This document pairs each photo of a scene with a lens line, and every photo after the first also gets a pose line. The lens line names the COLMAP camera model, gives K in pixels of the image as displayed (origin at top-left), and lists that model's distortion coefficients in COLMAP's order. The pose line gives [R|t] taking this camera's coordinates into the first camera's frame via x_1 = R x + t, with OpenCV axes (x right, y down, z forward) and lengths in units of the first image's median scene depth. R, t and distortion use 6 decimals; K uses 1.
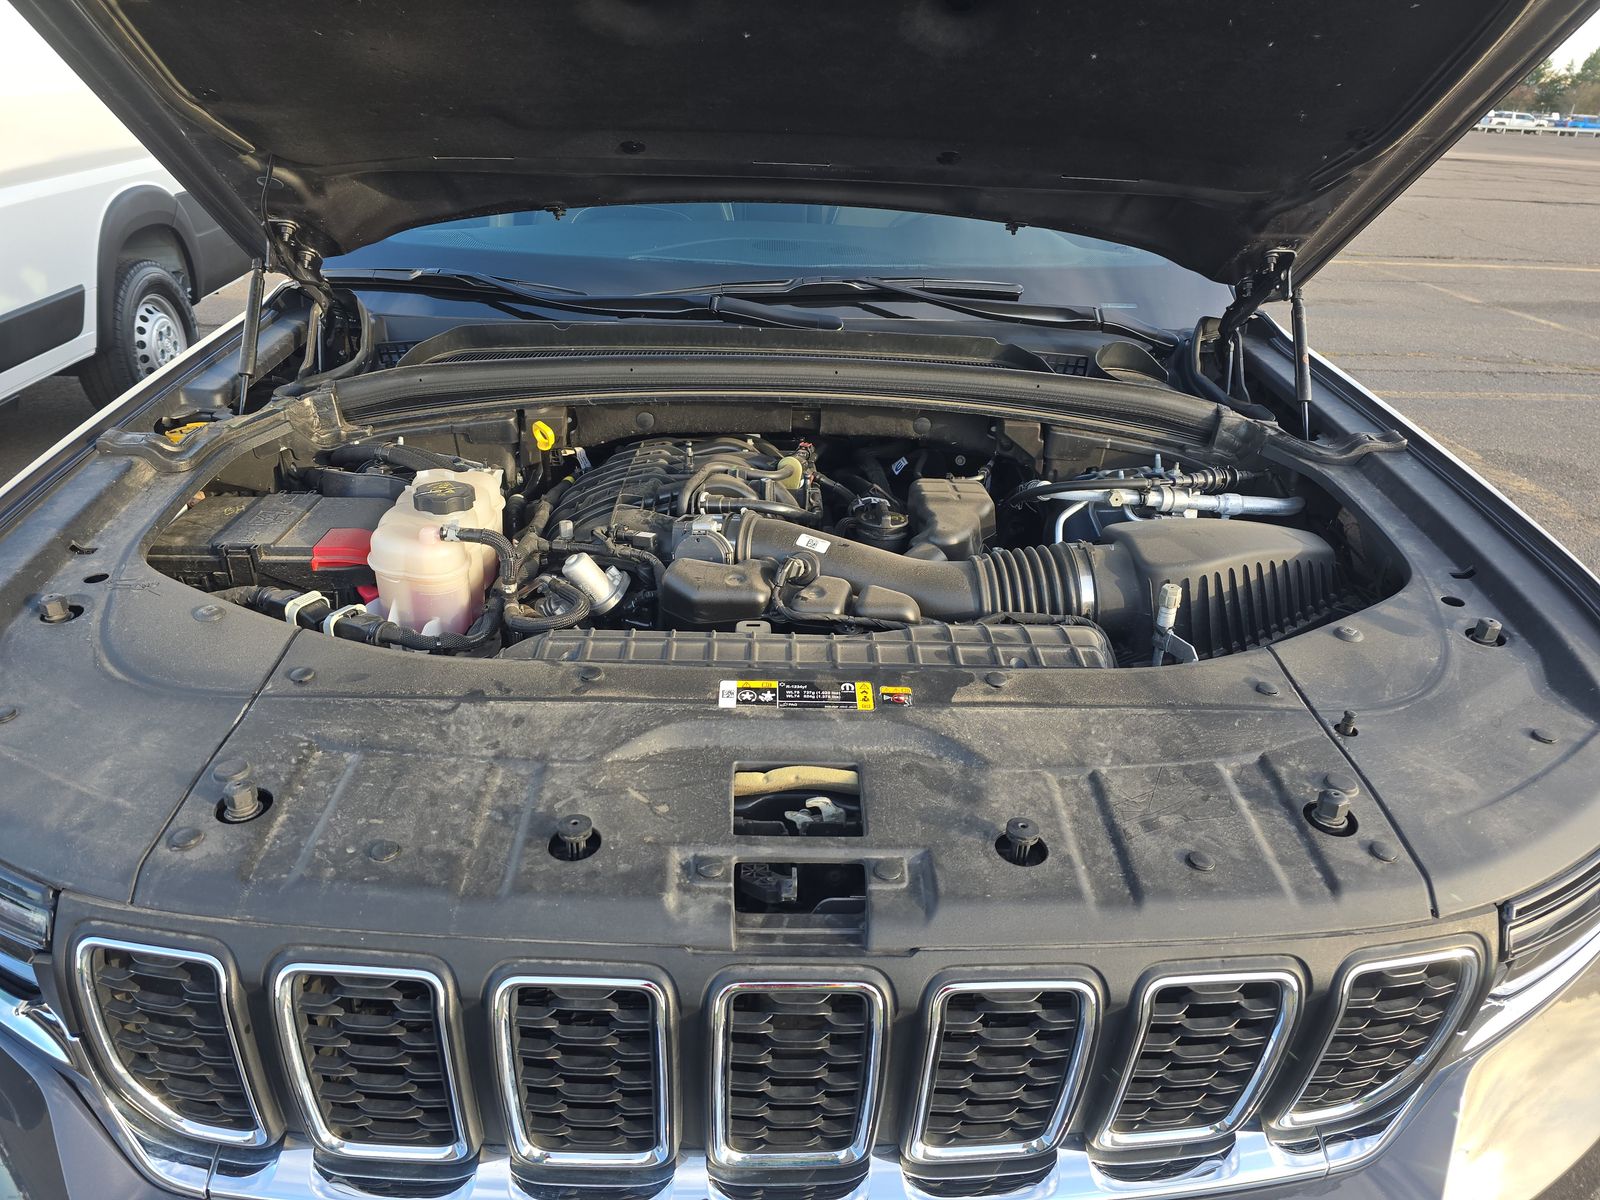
lens RADIAL K [[1110.6, 0, 802.4], [0, 1110.6, 626.7], [0, 0, 1]] dist [0.024622, -0.024636]
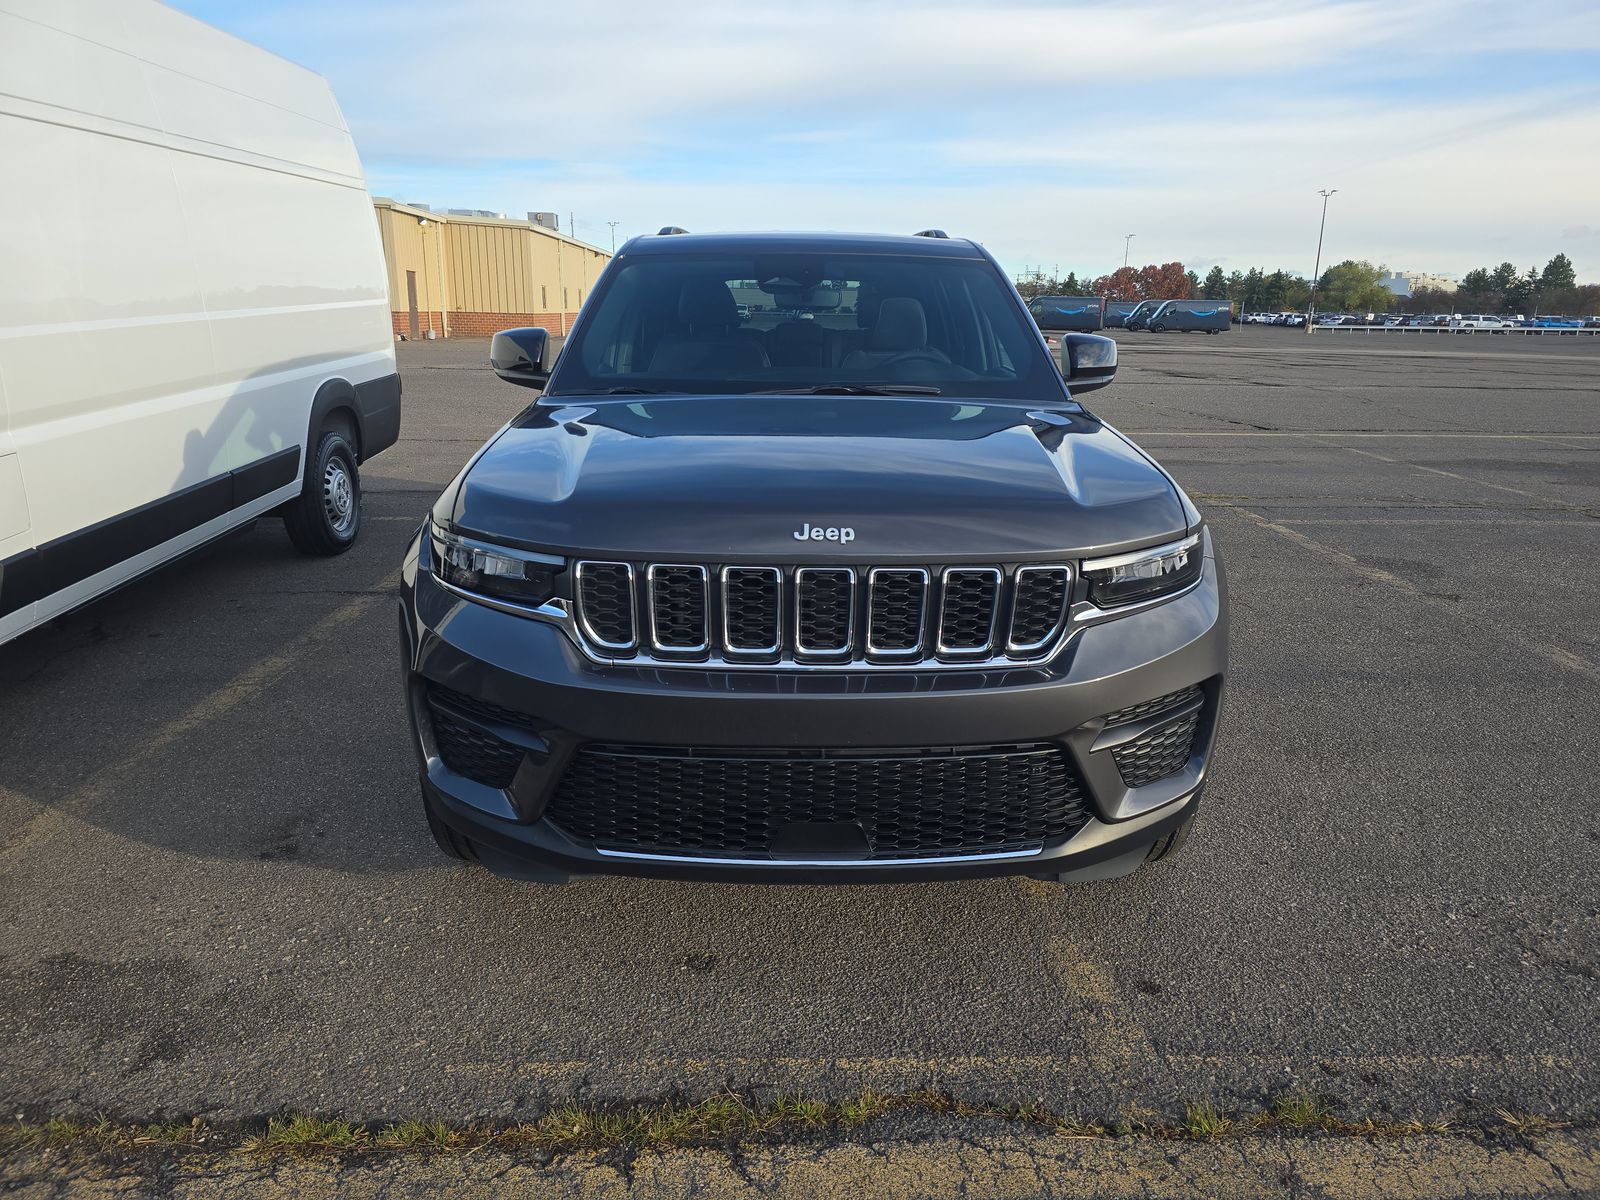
lens RADIAL K [[1110.6, 0, 802.4], [0, 1110.6, 626.7], [0, 0, 1]] dist [0.024622, -0.024636]
pose [[0.999664, -0.021026, -0.015136, -0.001594], [0.018083, 0.984658, -0.173554, 0.074445], [0.018553, 0.173223, 0.984708, -0.139122]]
